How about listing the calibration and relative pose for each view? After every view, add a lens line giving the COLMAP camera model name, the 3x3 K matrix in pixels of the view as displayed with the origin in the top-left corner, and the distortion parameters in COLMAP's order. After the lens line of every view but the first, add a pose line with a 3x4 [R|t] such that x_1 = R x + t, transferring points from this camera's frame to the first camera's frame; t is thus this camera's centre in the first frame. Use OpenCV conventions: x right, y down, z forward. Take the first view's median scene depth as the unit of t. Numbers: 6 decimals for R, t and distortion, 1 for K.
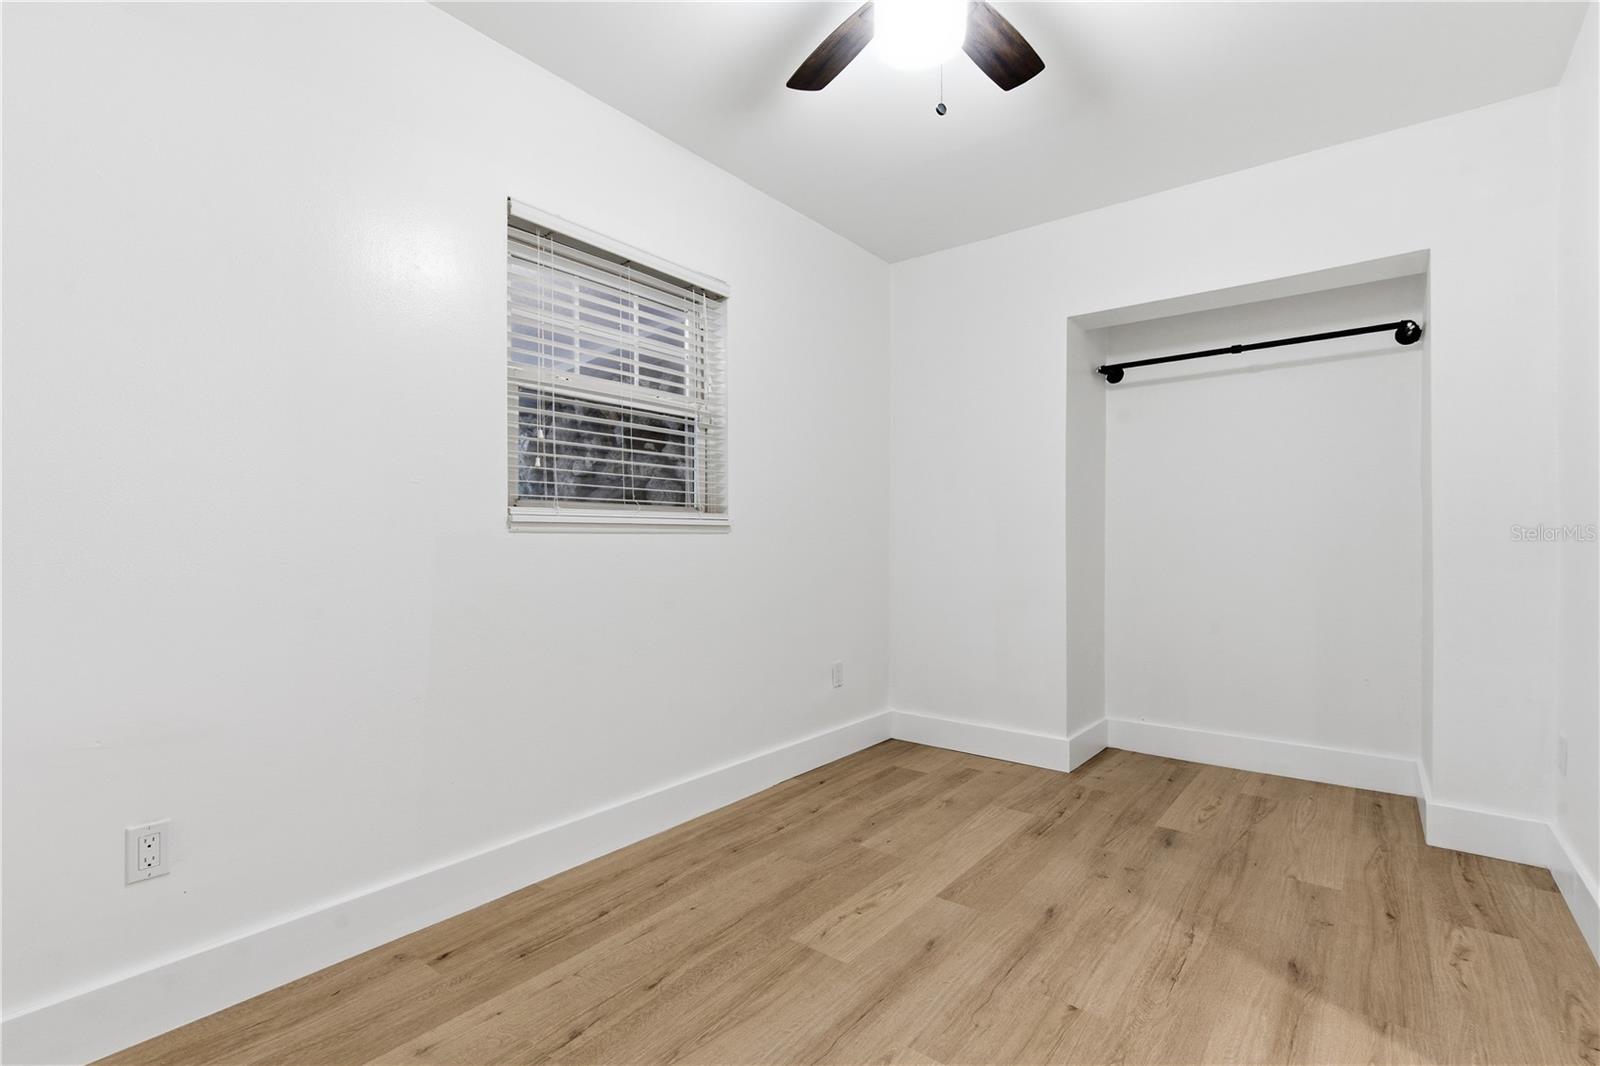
lens RADIAL K [[727.8, 0, 802.0], [0, 727.8, 538.0], [0, 0, 1]] dist [-0.000426, -0.001016]
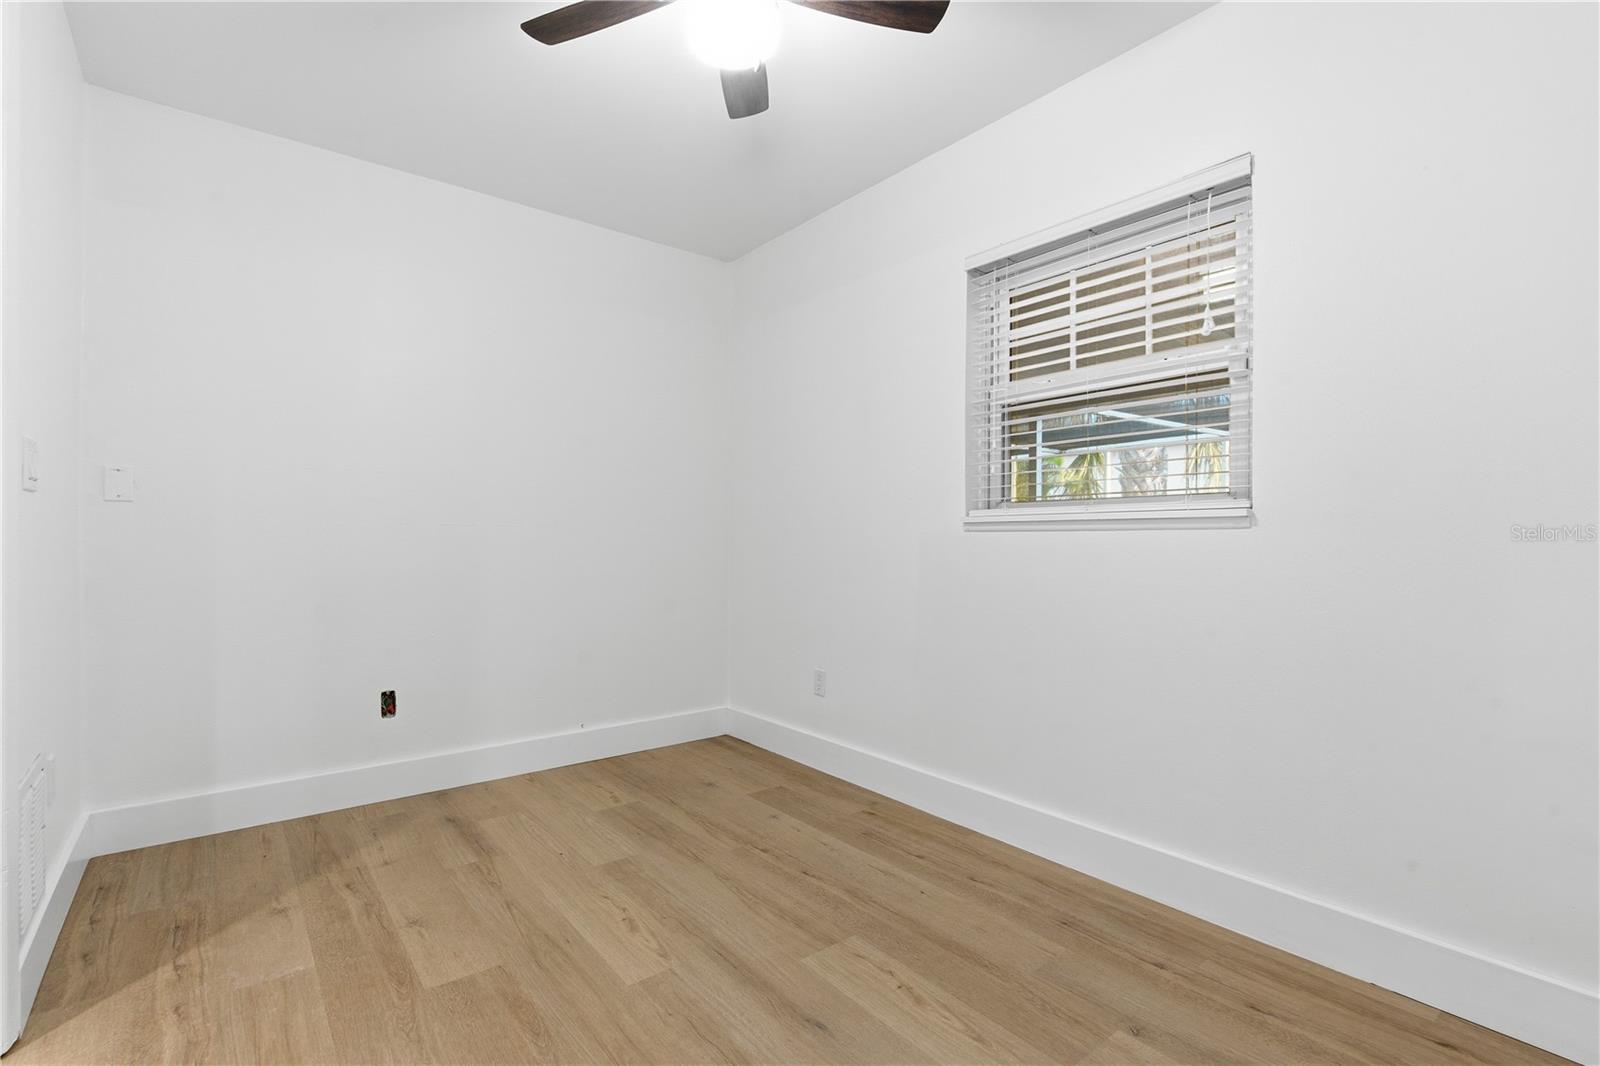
lens RADIAL K [[727.8, 0, 802.0], [0, 727.8, 538.0], [0, 0, 1]] dist [-0.000426, -0.001016]
pose [[-0.214371, 0.001570, -0.976751, 0.849845], [-0.002009, 0.999996, 0.002048, 0.001667], [0.976750, 0.002401, -0.214367, 0.994909]]
